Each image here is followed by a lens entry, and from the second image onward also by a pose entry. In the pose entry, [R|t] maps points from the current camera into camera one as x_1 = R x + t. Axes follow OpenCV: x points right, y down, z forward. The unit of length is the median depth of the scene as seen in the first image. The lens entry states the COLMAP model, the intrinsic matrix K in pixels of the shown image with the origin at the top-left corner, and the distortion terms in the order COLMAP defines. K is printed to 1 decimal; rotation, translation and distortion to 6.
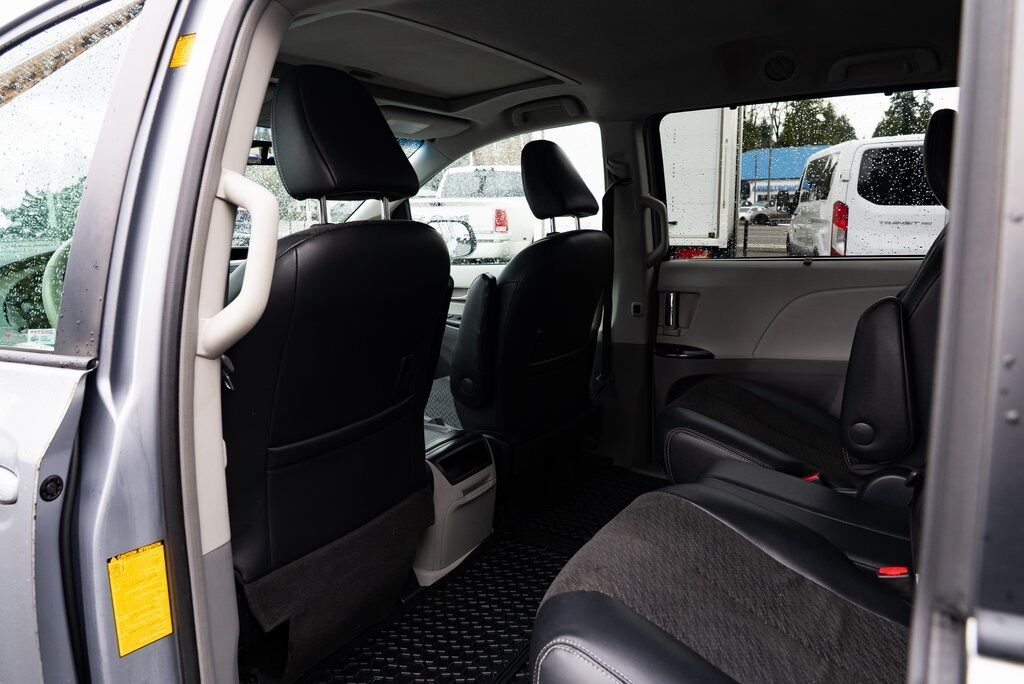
lens RADIAL K [[689.2, 0, 510.7], [0, 689.2, 337.0], [0, 0, 1]] dist [-0.038077, 0.023543]
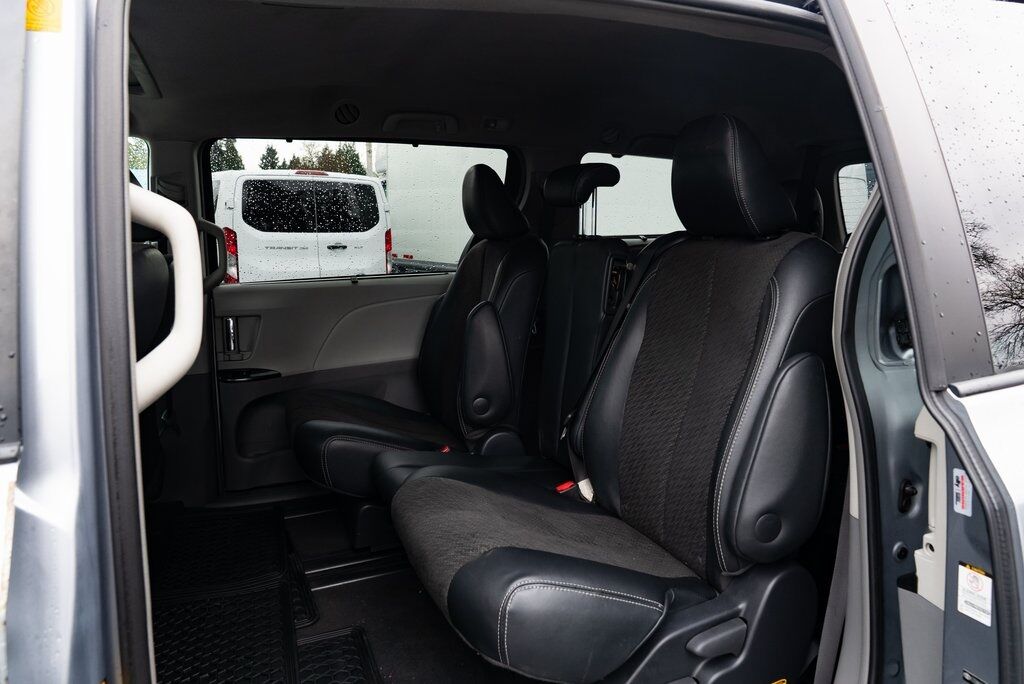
lens RADIAL K [[689.2, 0, 510.7], [0, 689.2, 337.0], [0, 0, 1]] dist [-0.038077, 0.023543]
pose [[0.622542, -0.099113, 0.776285, -0.283975], [0.127677, 0.991520, 0.024203, -0.009203], [-0.772101, 0.084047, 0.629918, 0.068153]]
